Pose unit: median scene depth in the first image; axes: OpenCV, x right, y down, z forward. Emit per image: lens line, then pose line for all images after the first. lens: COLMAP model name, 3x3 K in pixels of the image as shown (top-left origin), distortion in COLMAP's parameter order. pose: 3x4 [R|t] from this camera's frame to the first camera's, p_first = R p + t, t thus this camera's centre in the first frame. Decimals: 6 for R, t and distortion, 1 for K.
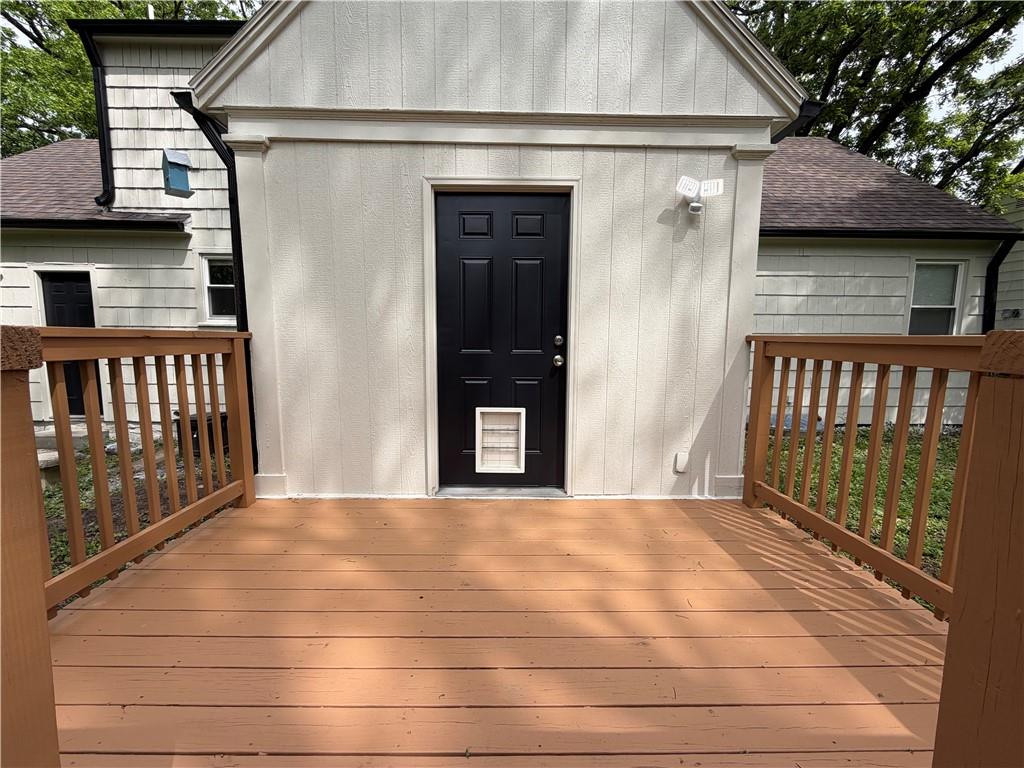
lens RADIAL K [[408.6, 0, 512.1], [0, 408.6, 388.9], [0, 0, 1]] dist [-0.000470, 0.000287]
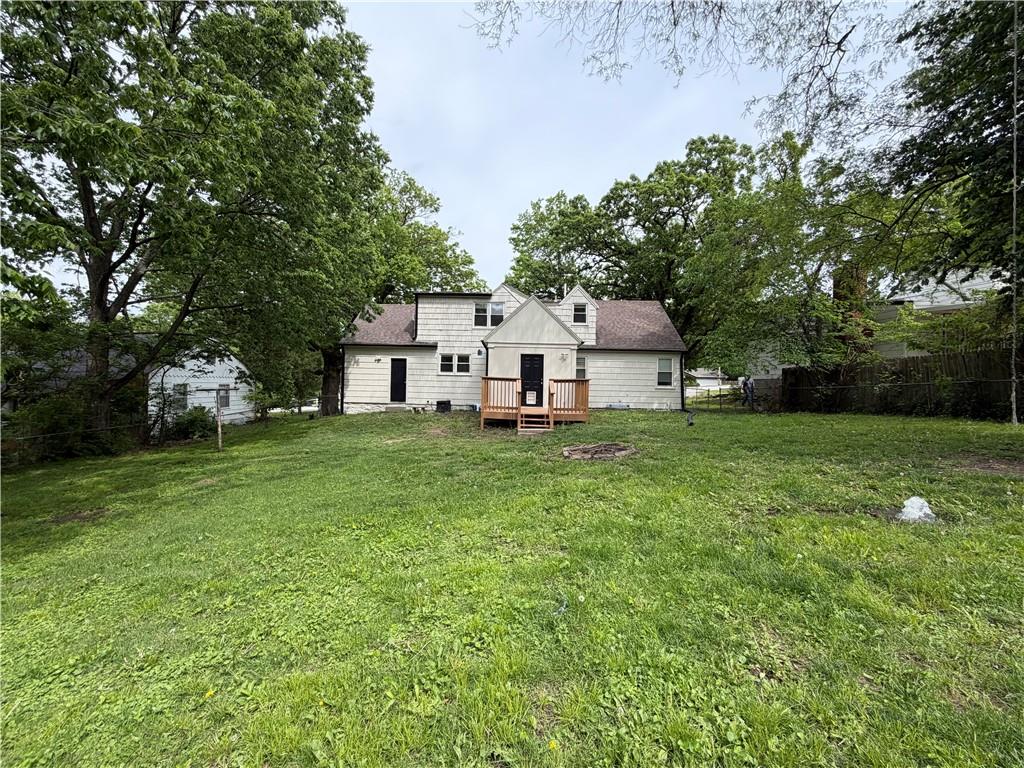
lens RADIAL K [[408.6, 0, 515.7], [0, 408.6, 385.9], [0, 0, 1]] dist [-0.000470, 0.000287]
pose [[0.999417, 0.011623, -0.032092, -0.063035], [-0.015109, 0.993748, -0.110617, 0.591182], [0.030606, 0.111038, 0.993345, -4.600988]]
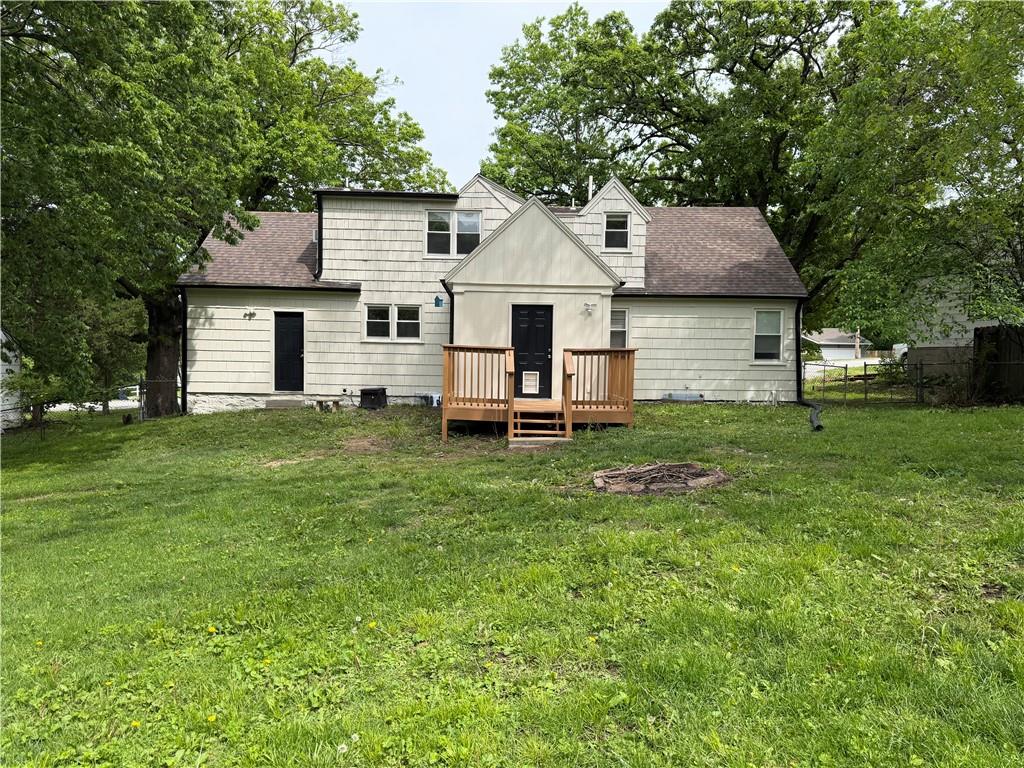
lens RADIAL K [[715.1, 0, 519.7], [0, 715.1, 388.6], [0, 0, 1]] dist [0.046535, -0.050285]
pose [[0.999972, 0.007286, 0.001835, -0.123844], [-0.007132, 0.997297, -0.073126, 0.578592], [-0.002363, 0.073110, 0.997321, -4.461328]]
